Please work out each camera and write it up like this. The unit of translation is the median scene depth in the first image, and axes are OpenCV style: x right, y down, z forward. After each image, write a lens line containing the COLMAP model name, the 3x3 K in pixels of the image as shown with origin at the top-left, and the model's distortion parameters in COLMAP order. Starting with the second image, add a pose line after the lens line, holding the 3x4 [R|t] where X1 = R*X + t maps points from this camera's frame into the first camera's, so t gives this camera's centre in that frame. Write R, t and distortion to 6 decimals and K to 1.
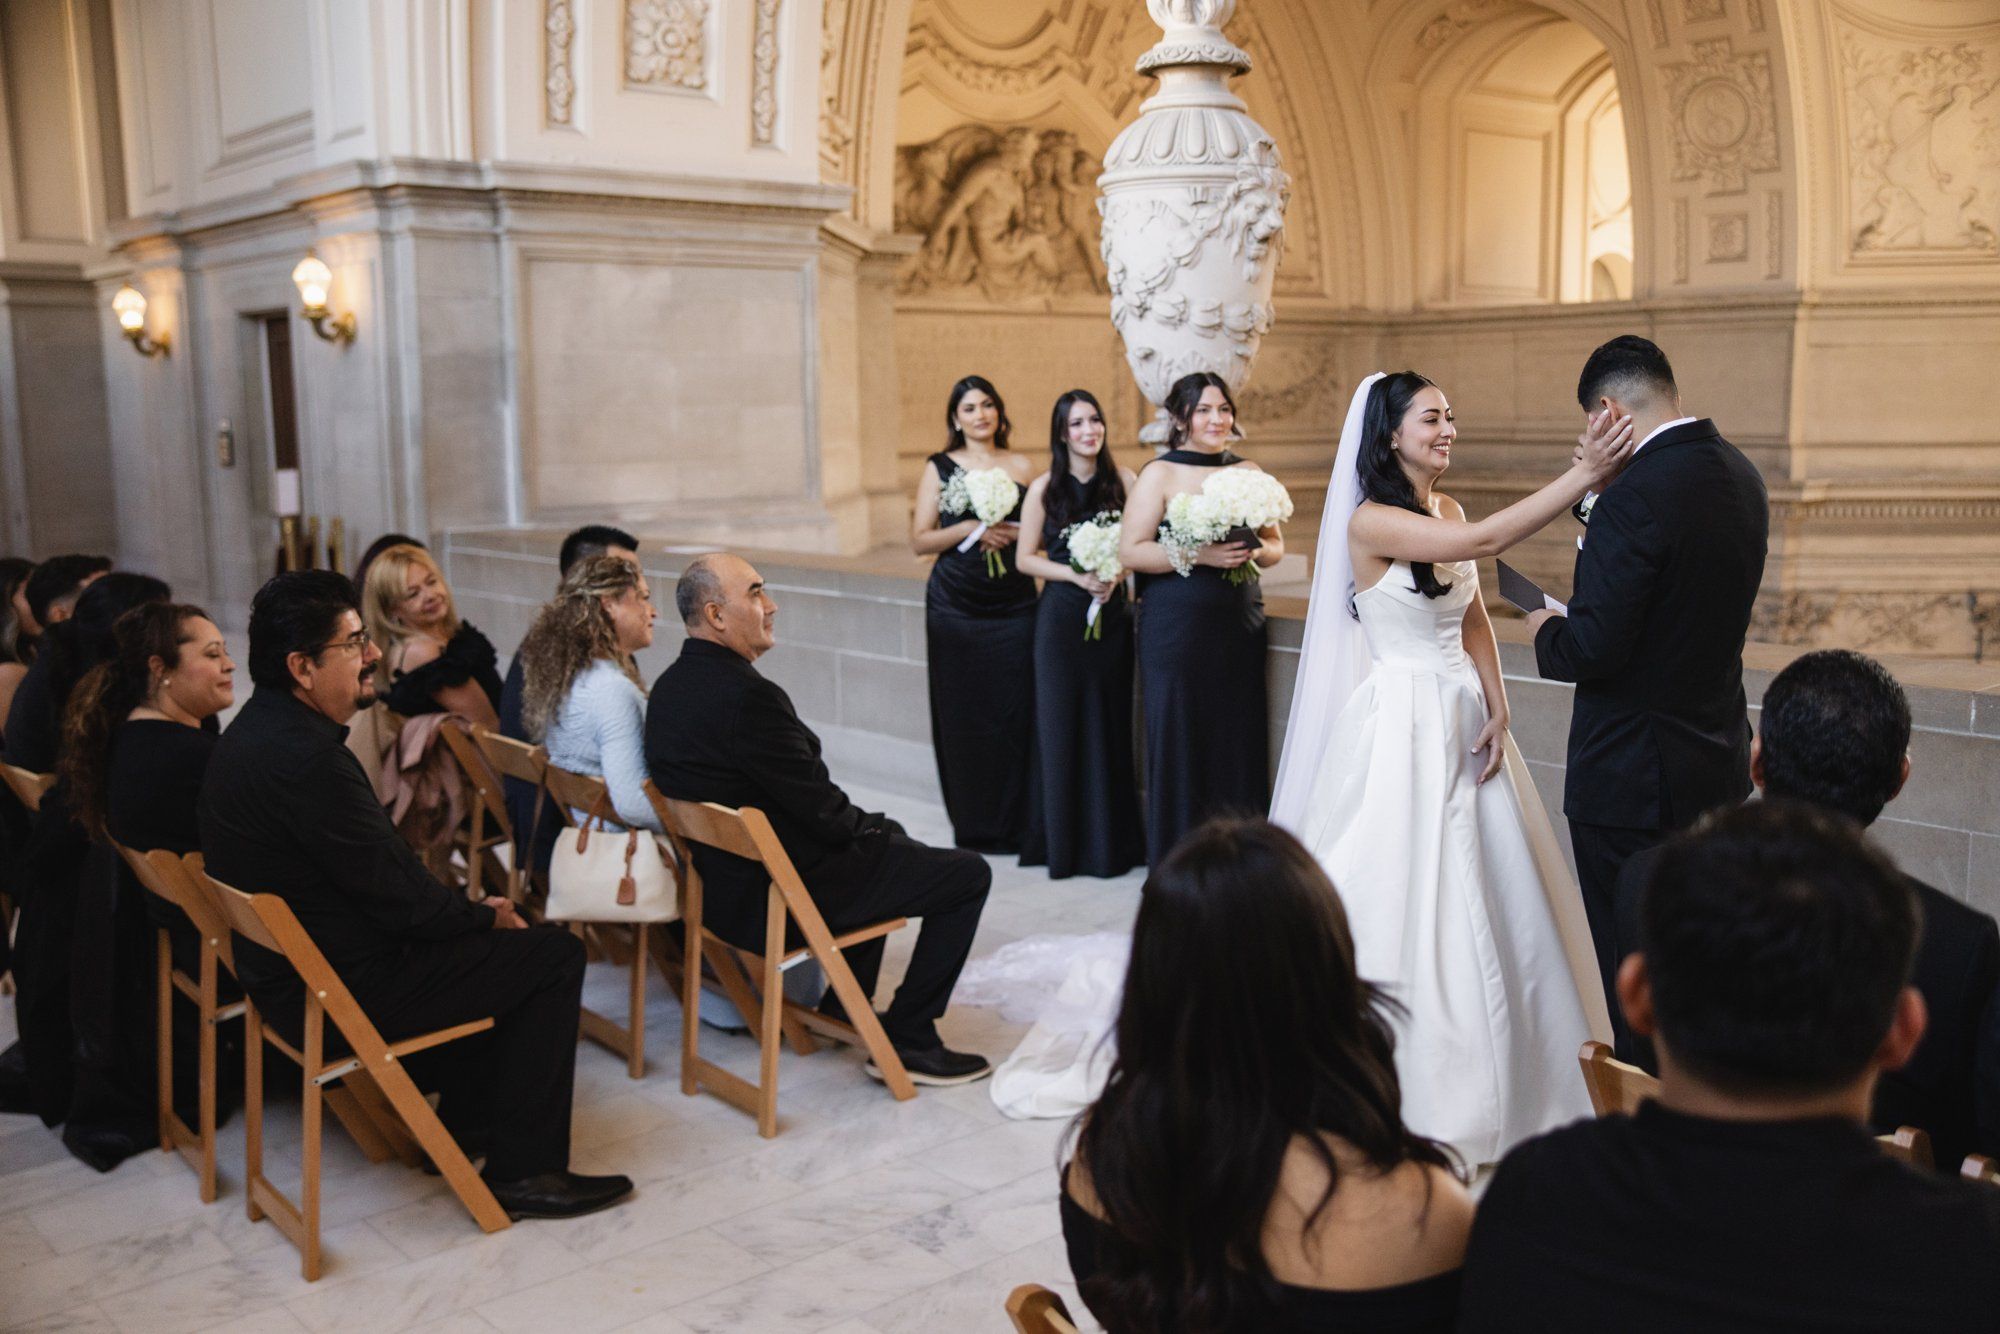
lens RADIAL K [[1906.8, 0, 1000.0], [0, 1906.8, 667.0], [0, 0, 1]] dist [-0.056154, 0.116405]
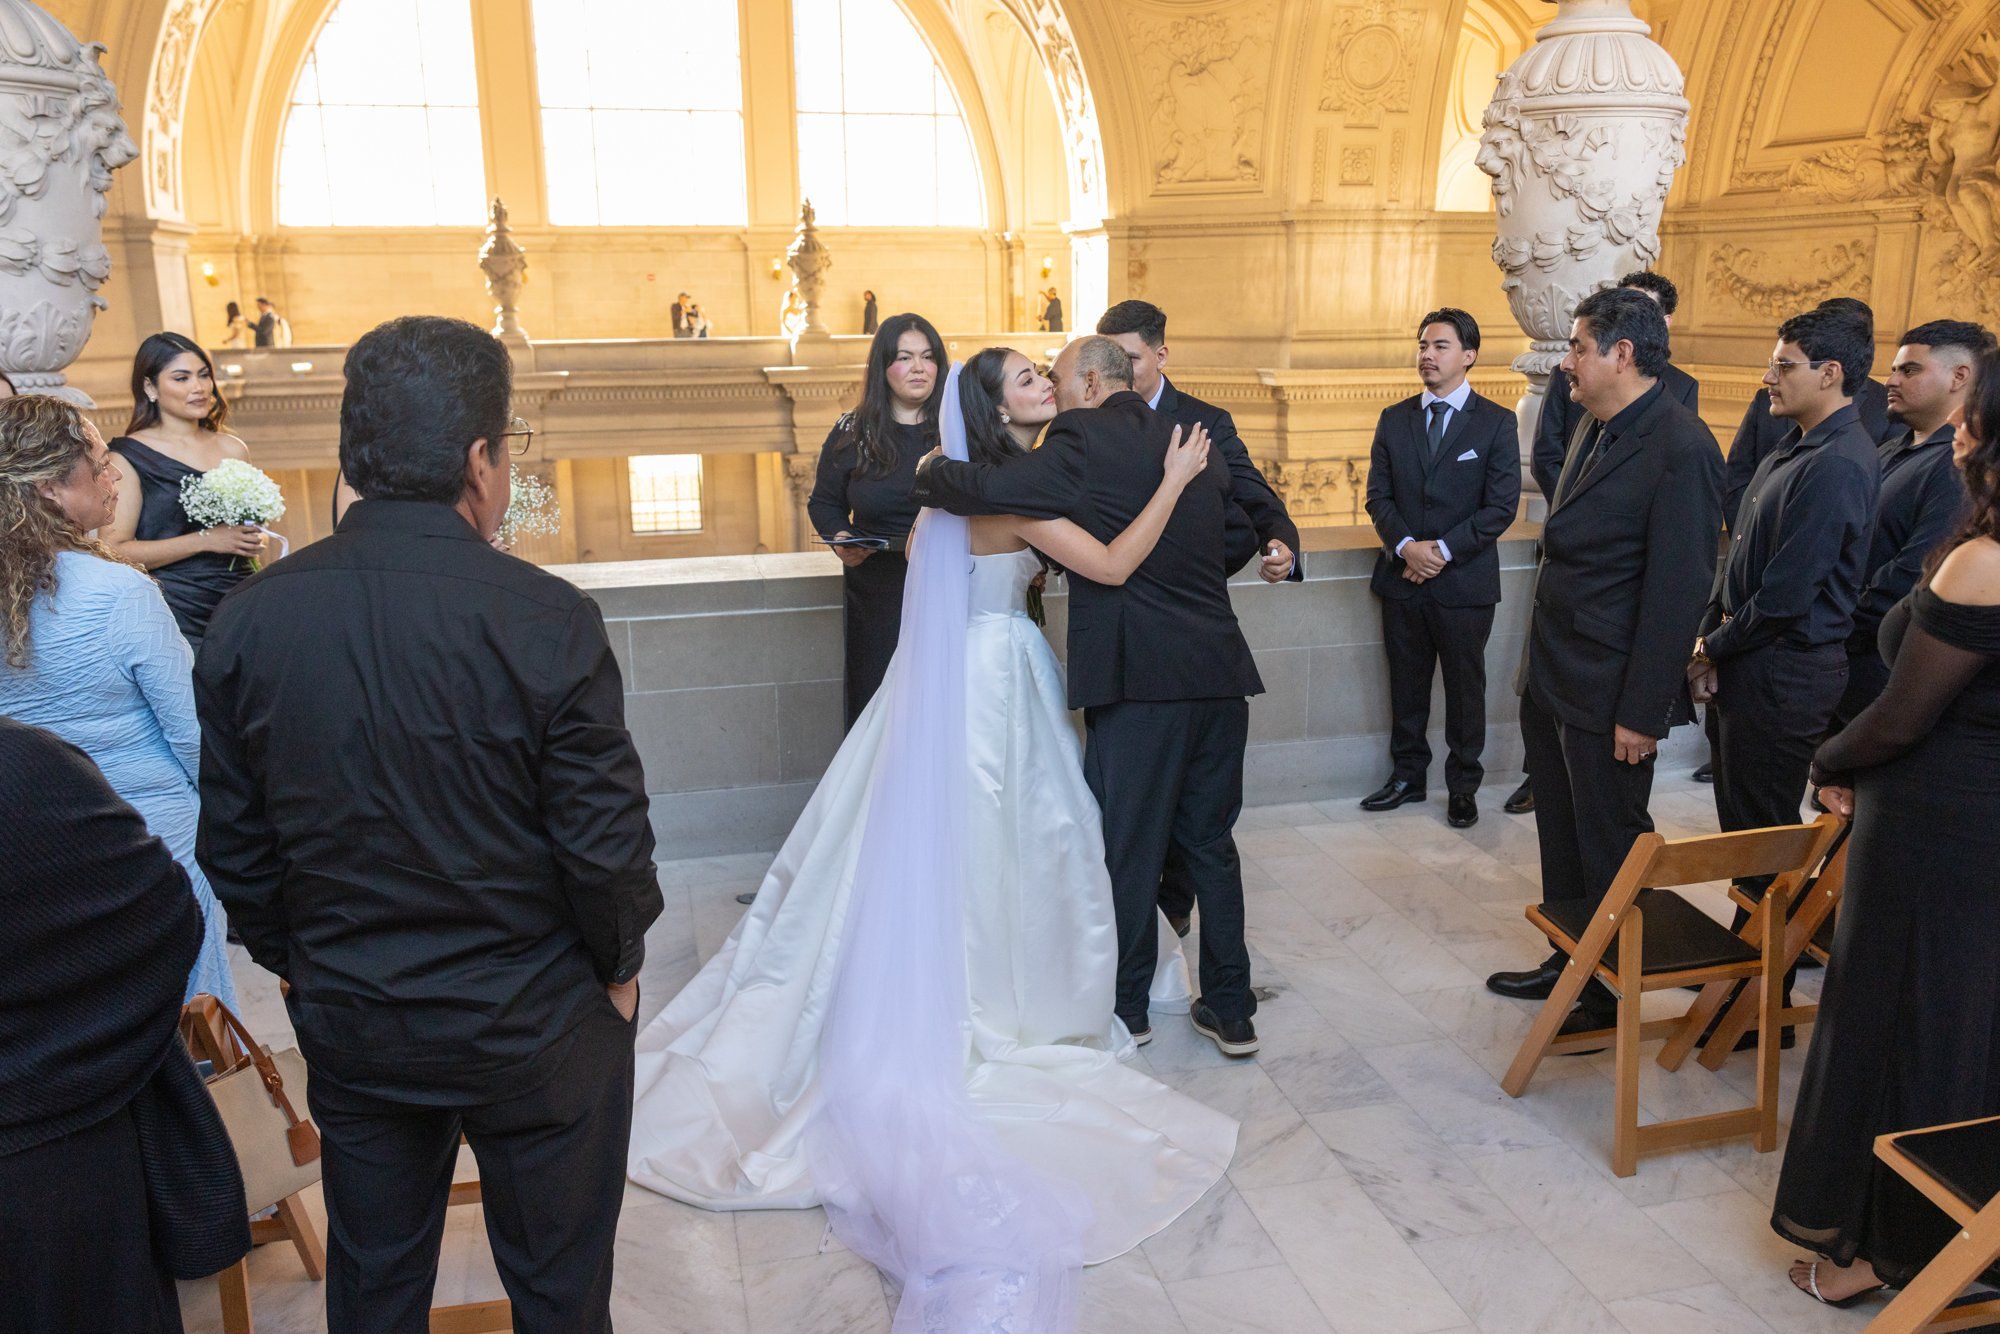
lens RADIAL K [[1606.1, 0, 1000.0], [0, 1606.1, 667.0], [0, 0, 1]] dist [0.004978, 0.002036]
pose [[0.448840, -0.203661, 0.870095, -0.200334], [0.133617, 0.978032, 0.159999, -0.039411], [-0.883566, 0.044446, 0.466193, 0.184668]]
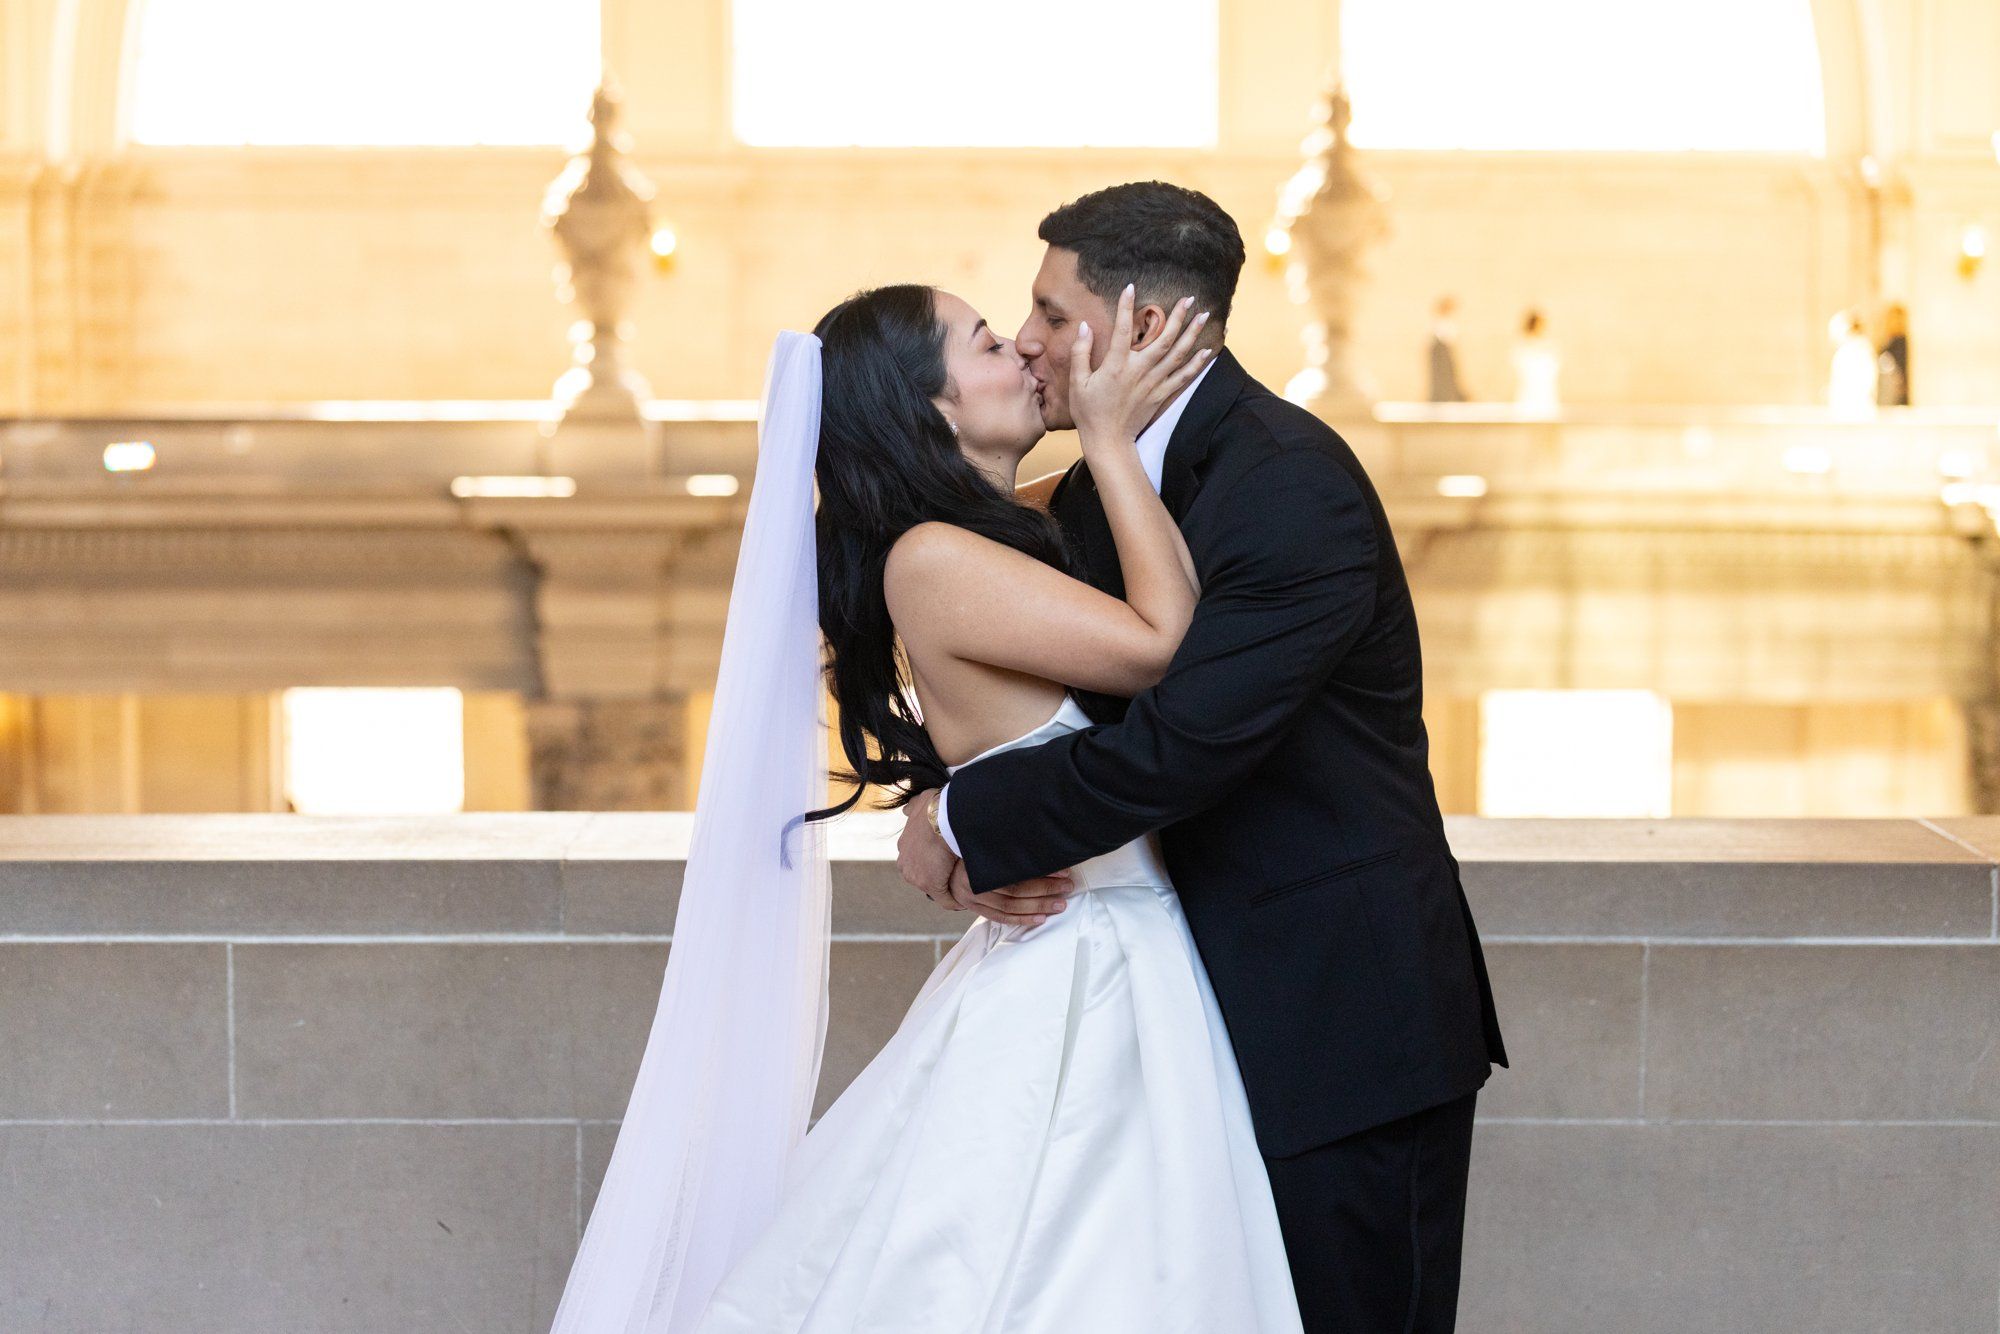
lens RADIAL K [[4161.3, 0, 1000.0], [0, 4161.3, 667.0], [0, 0, 1]] dist [0.024467, -0.148009]
pose [[0.643398, -0.053437, 0.763664, -0.163530], [0.100769, 0.994792, -0.015289, -0.011274], [-0.758870, 0.086791, 0.645433, 0.110491]]
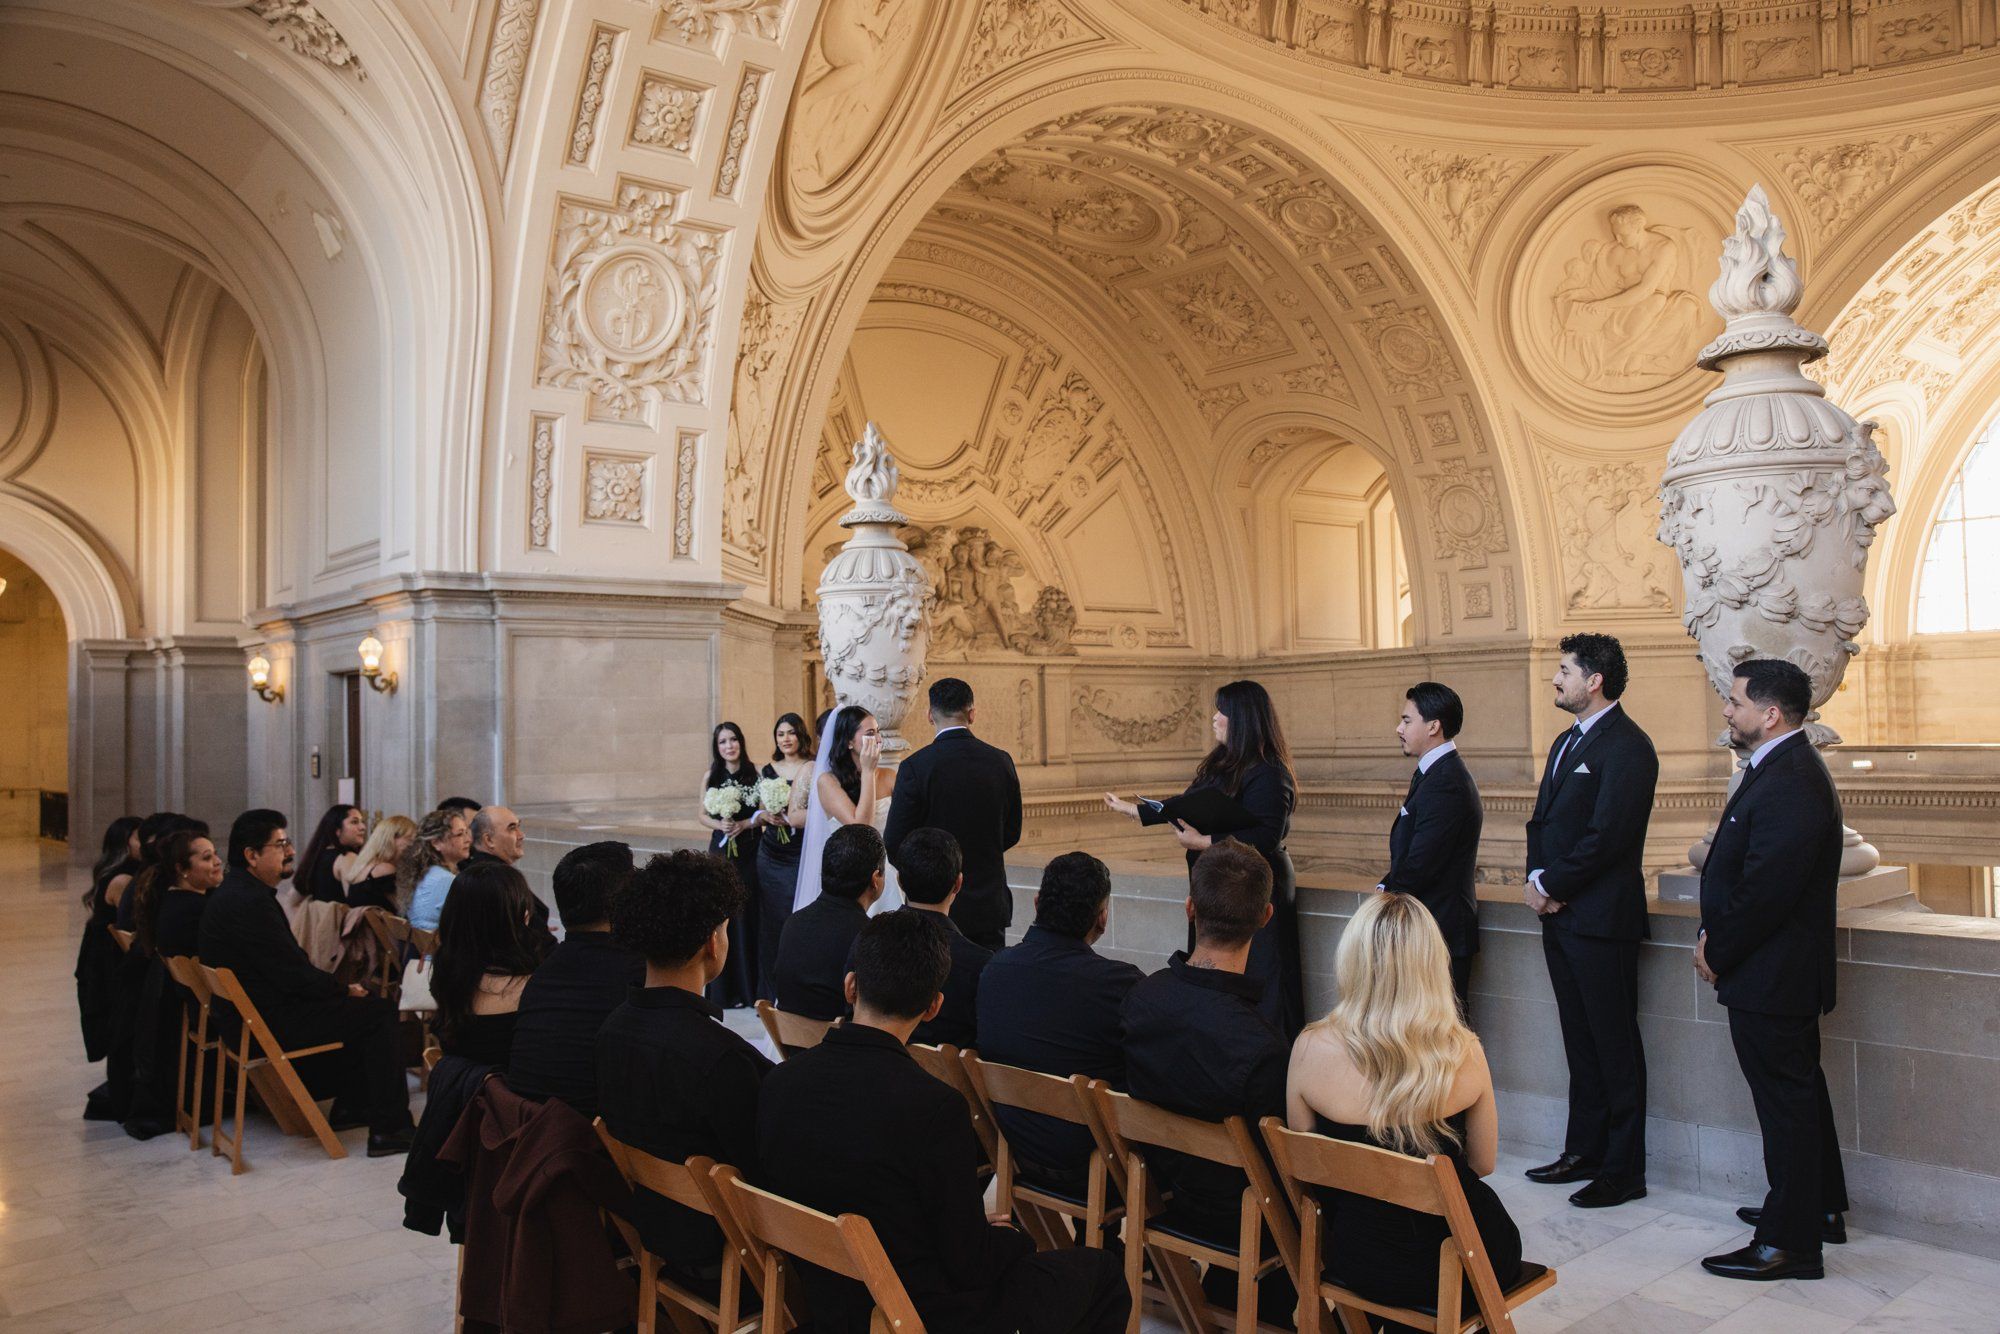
lens RADIAL K [[1631.8, 0, 1029.1], [0, 1631.8, 665.5], [0, 0, 1]] dist [-0.122830, 0.138648]
pose [[0.999941, -0.010700, -0.001904, 0.135661], [0.010188, 0.983891, -0.178478, 0.032325], [0.003783, 0.178448, 0.983942, -0.205263]]
